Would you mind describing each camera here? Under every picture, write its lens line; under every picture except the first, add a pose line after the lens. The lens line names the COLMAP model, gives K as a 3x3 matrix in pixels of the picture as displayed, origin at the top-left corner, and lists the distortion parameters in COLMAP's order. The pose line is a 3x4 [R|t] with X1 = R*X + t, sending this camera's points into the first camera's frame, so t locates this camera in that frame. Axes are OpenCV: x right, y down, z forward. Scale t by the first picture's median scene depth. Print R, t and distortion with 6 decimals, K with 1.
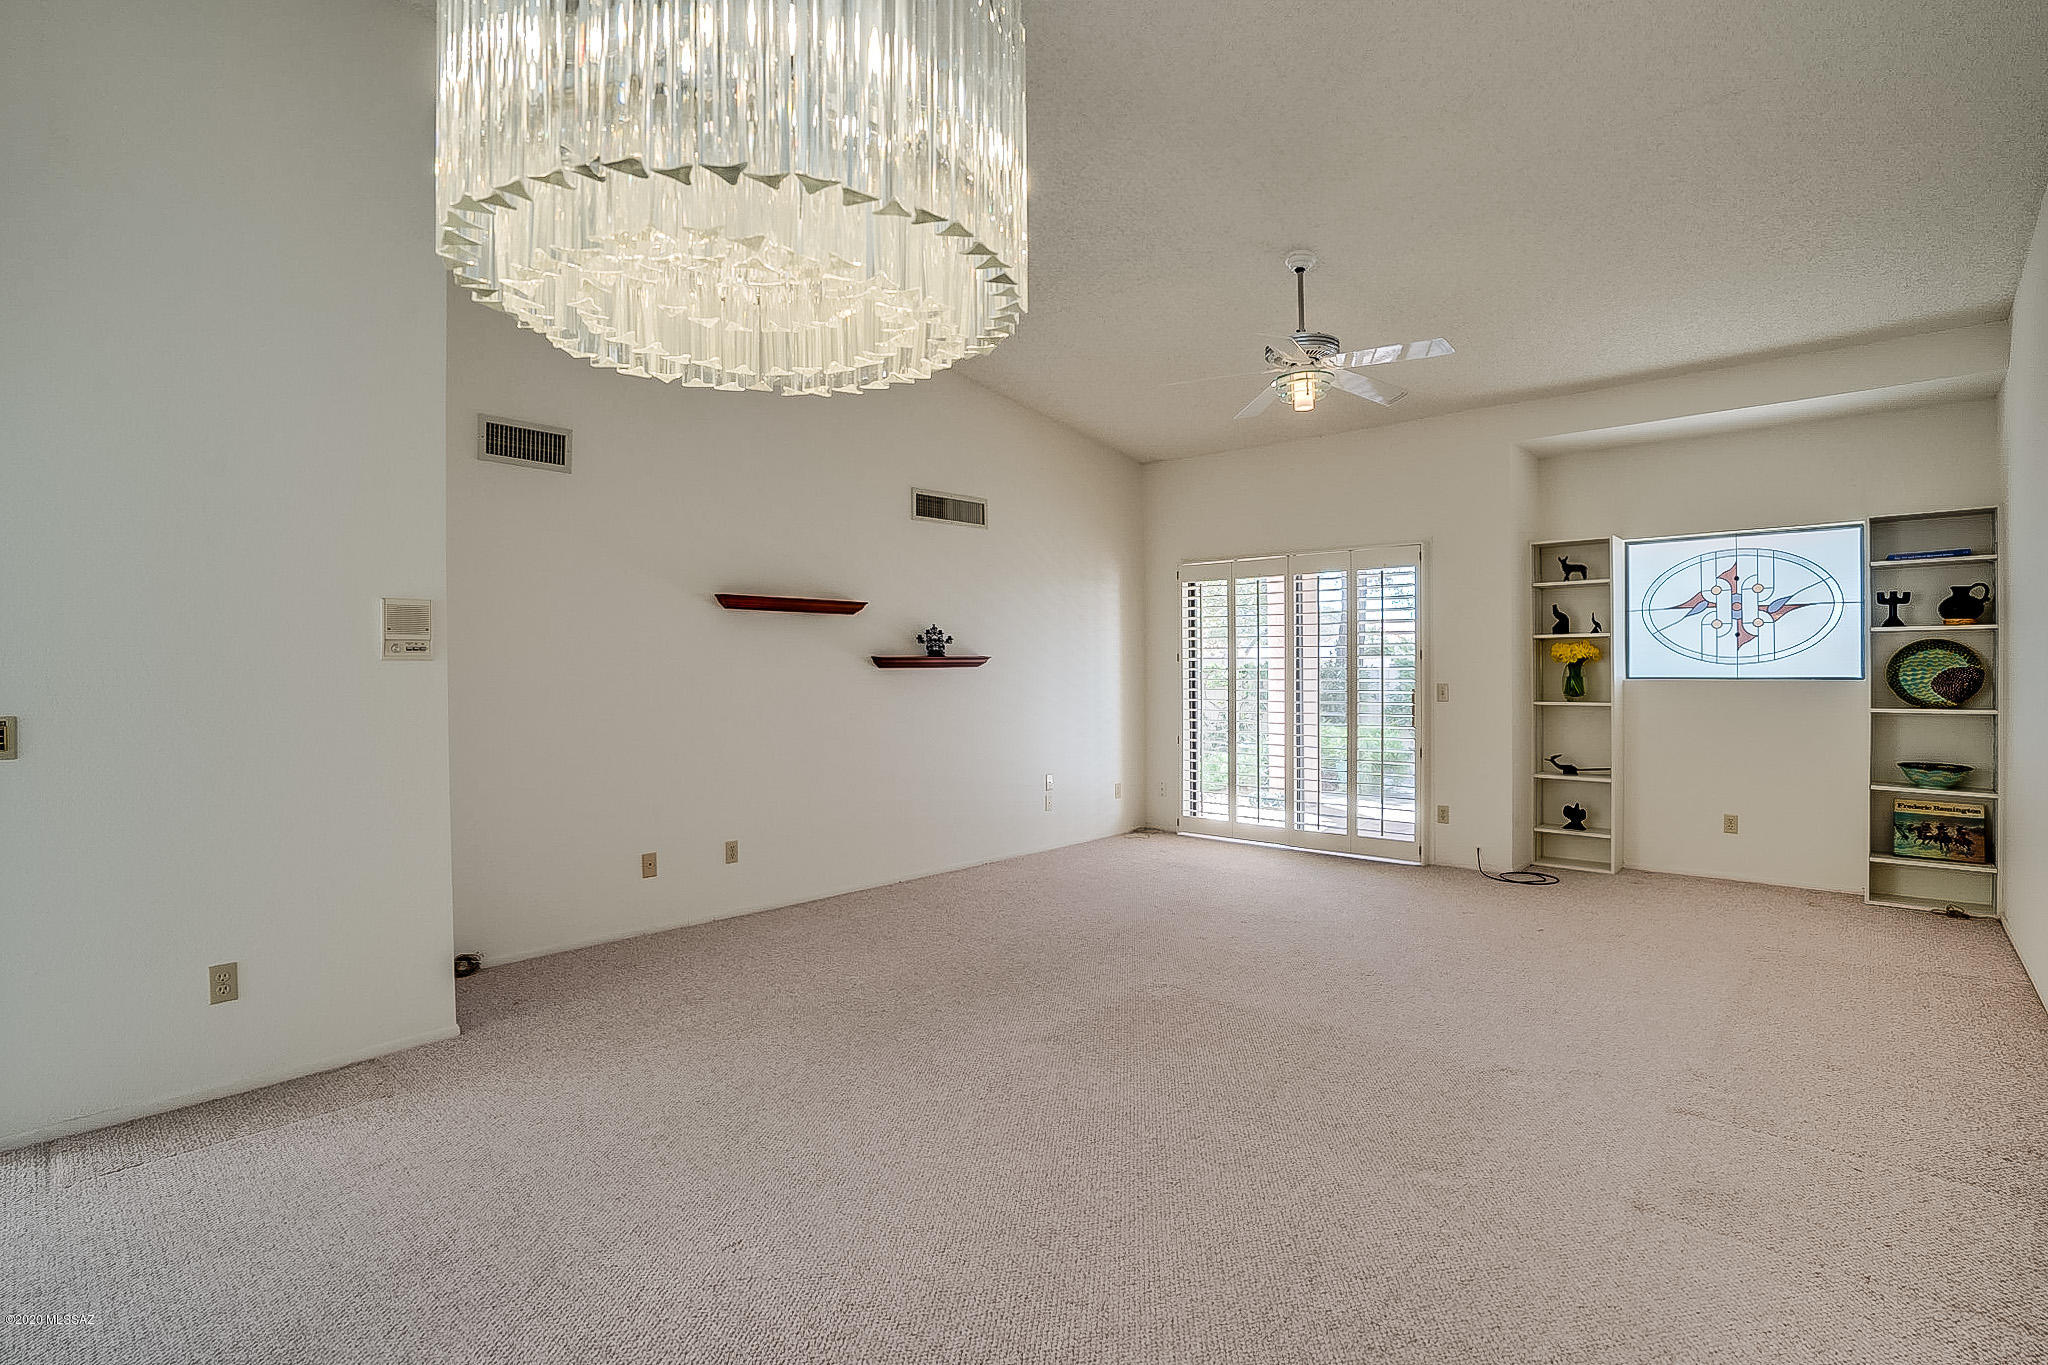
lens RADIAL K [[952.4, 0, 1023.2], [0, 952.4, 676.1], [0, 0, 1]] dist [-0.062054, 0.028544]
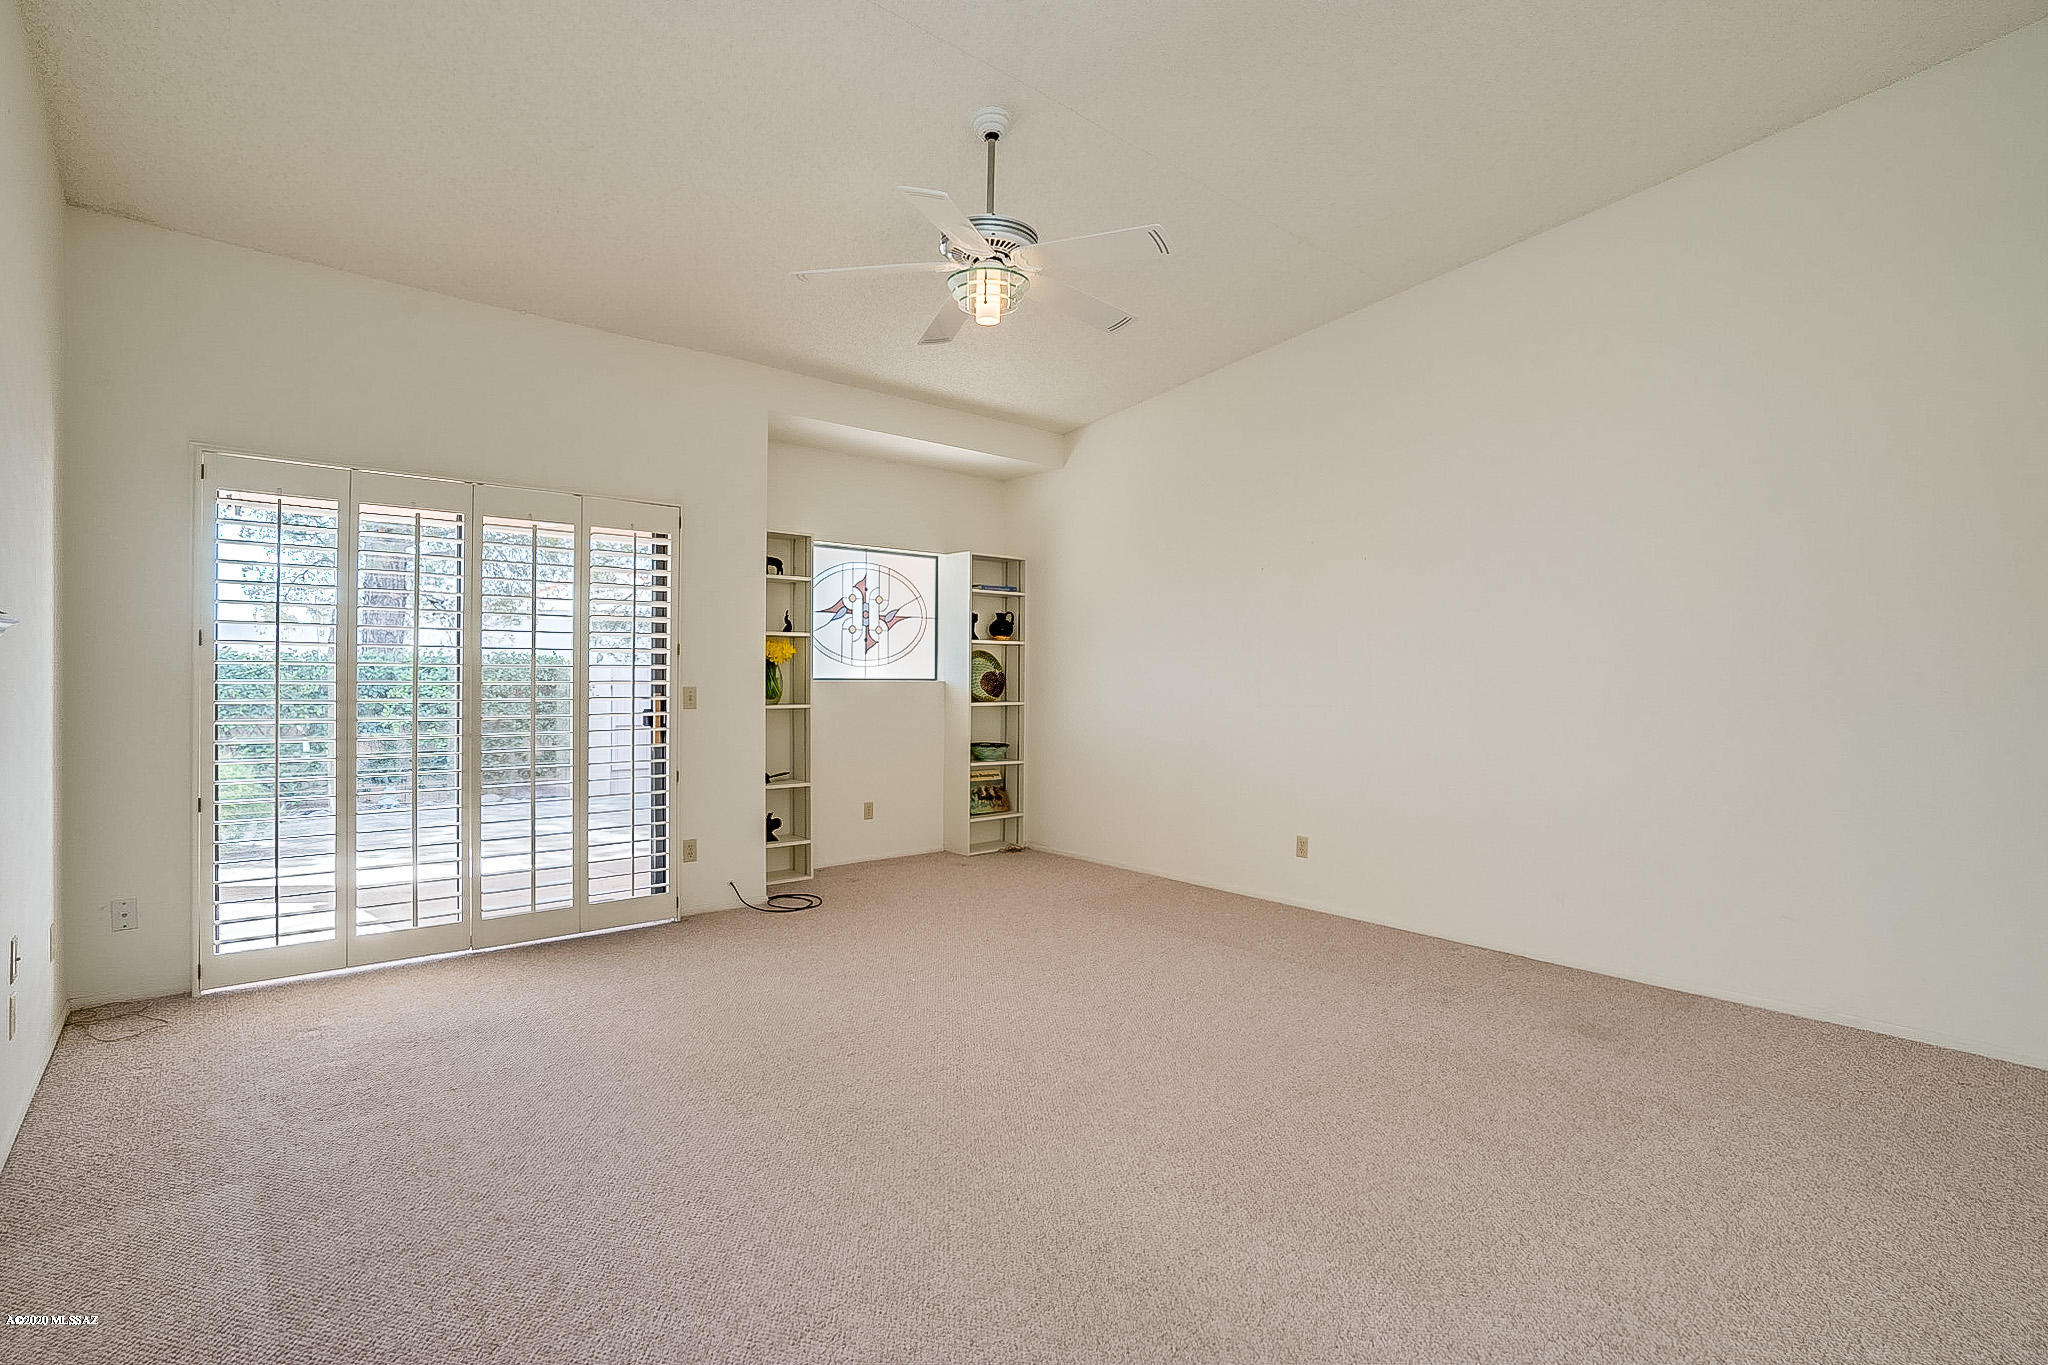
lens RADIAL K [[952.4, 0, 1023.2], [0, 952.4, 676.1], [0, 0, 1]] dist [-0.062054, 0.028544]
pose [[0.124625, 0.004558, 0.992193, -0.335898], [0.000118, 0.999989, -0.004608, 0.003740], [-0.992204, 0.000692, 0.124623, 0.676788]]
